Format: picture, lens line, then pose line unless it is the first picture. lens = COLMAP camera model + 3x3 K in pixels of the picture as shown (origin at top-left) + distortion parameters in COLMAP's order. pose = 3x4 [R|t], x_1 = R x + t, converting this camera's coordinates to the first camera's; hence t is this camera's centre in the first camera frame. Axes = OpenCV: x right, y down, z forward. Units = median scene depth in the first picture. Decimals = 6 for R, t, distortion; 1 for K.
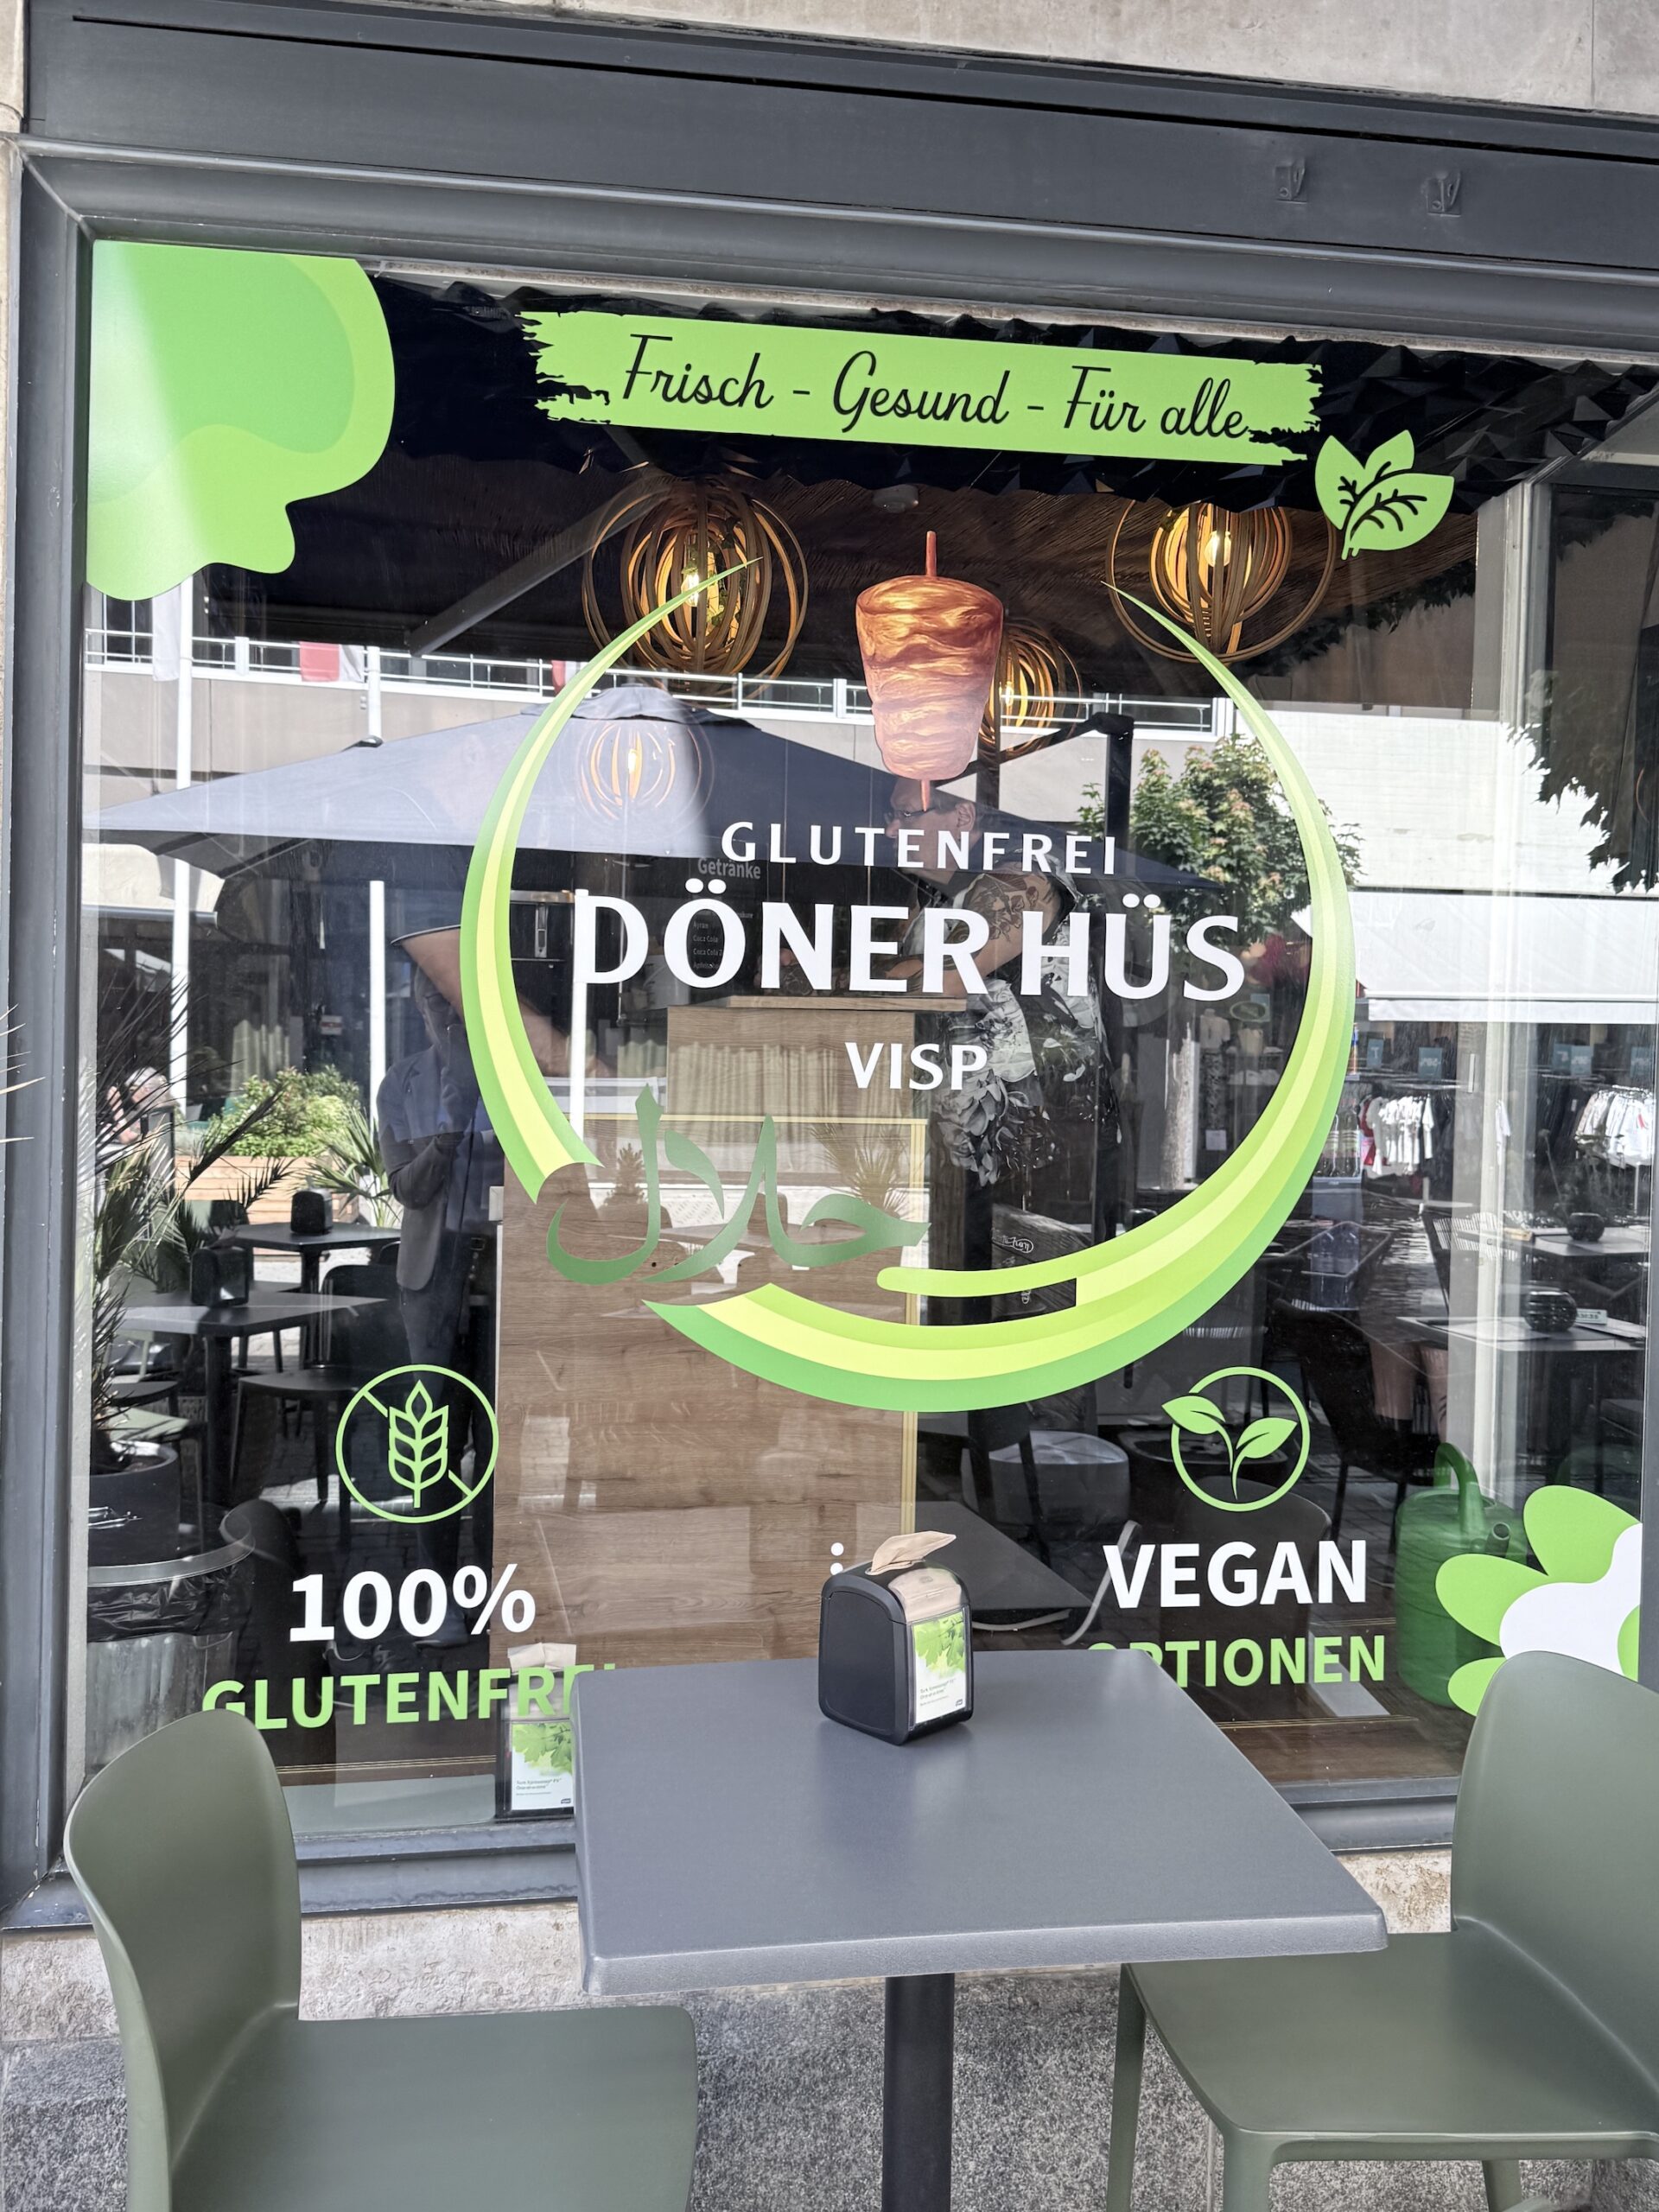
lens RADIAL K [[2185.8, 0, 828.8], [0, 2185.8, 1133.7], [0, 0, 1]] dist [0.193311, -0.491909]
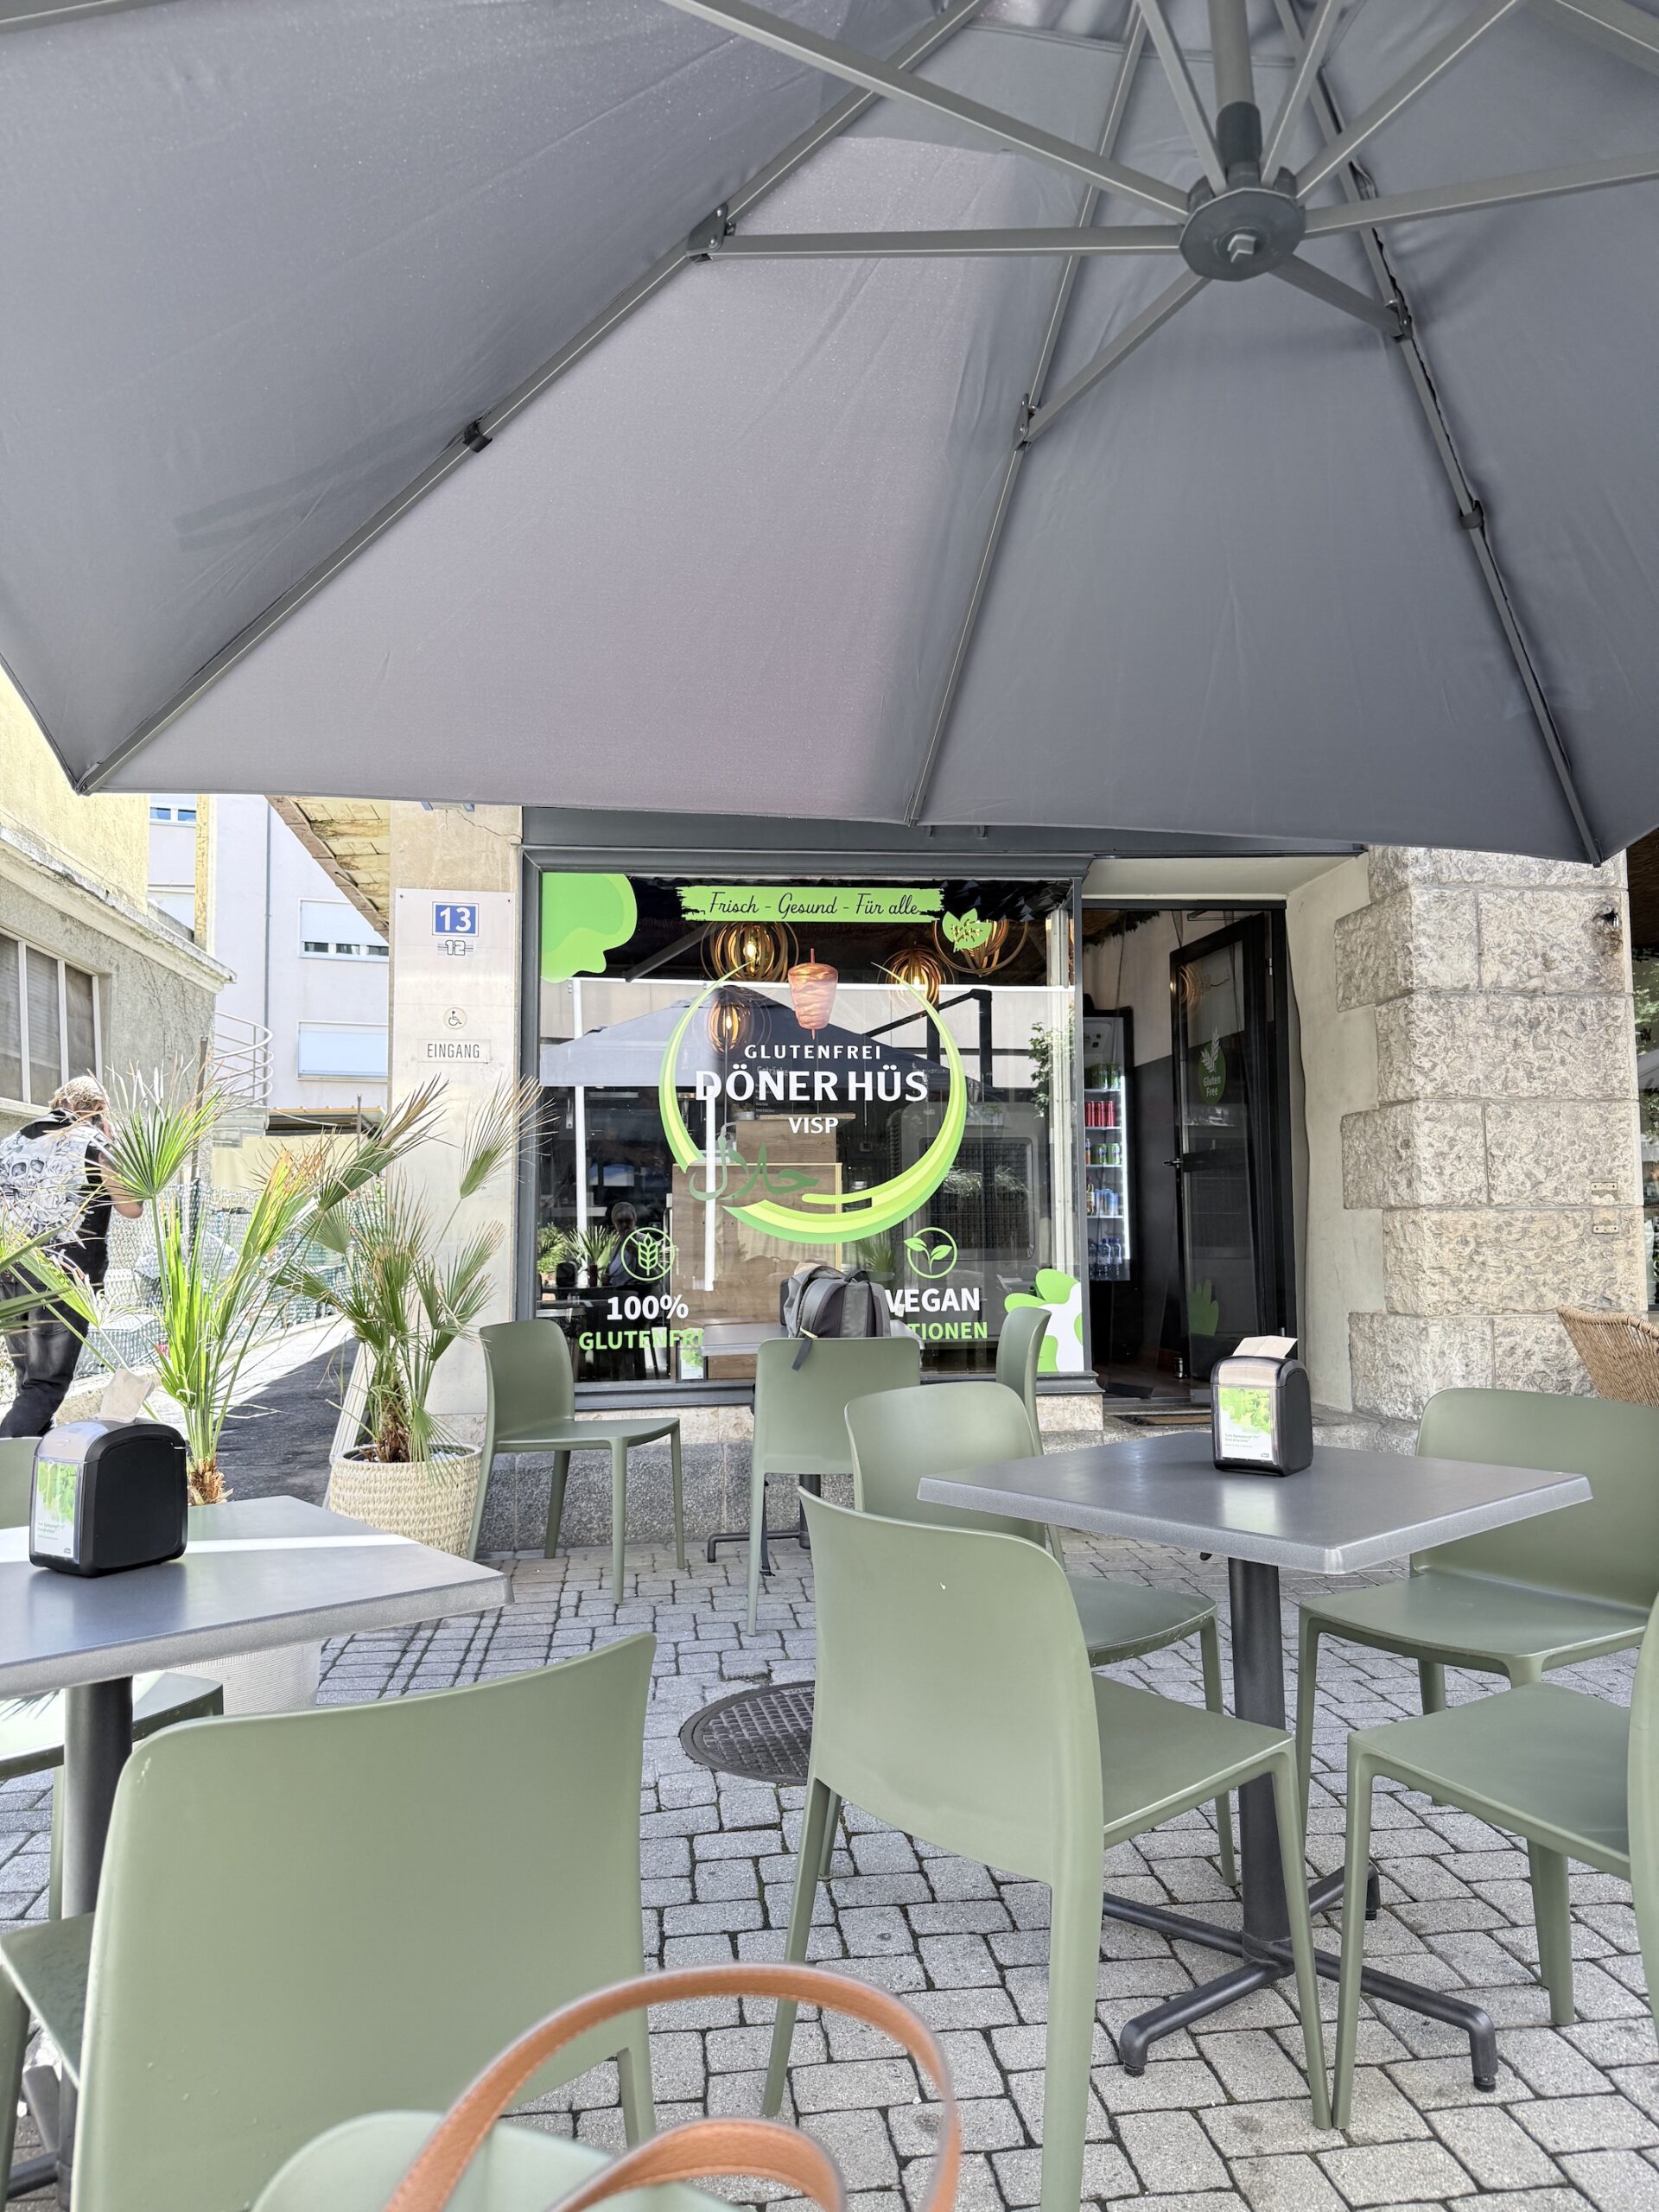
lens RADIAL K [[1554.1, 0, 823.2], [0, 1554.1, 1115.3], [0, 0, 1]] dist [0.106106, -0.001040]
pose [[0.998190, -0.033823, -0.049718, 0.158075], [0.027779, 0.992672, -0.117603, 0.202869], [0.053331, 0.116009, 0.991815, -1.075039]]
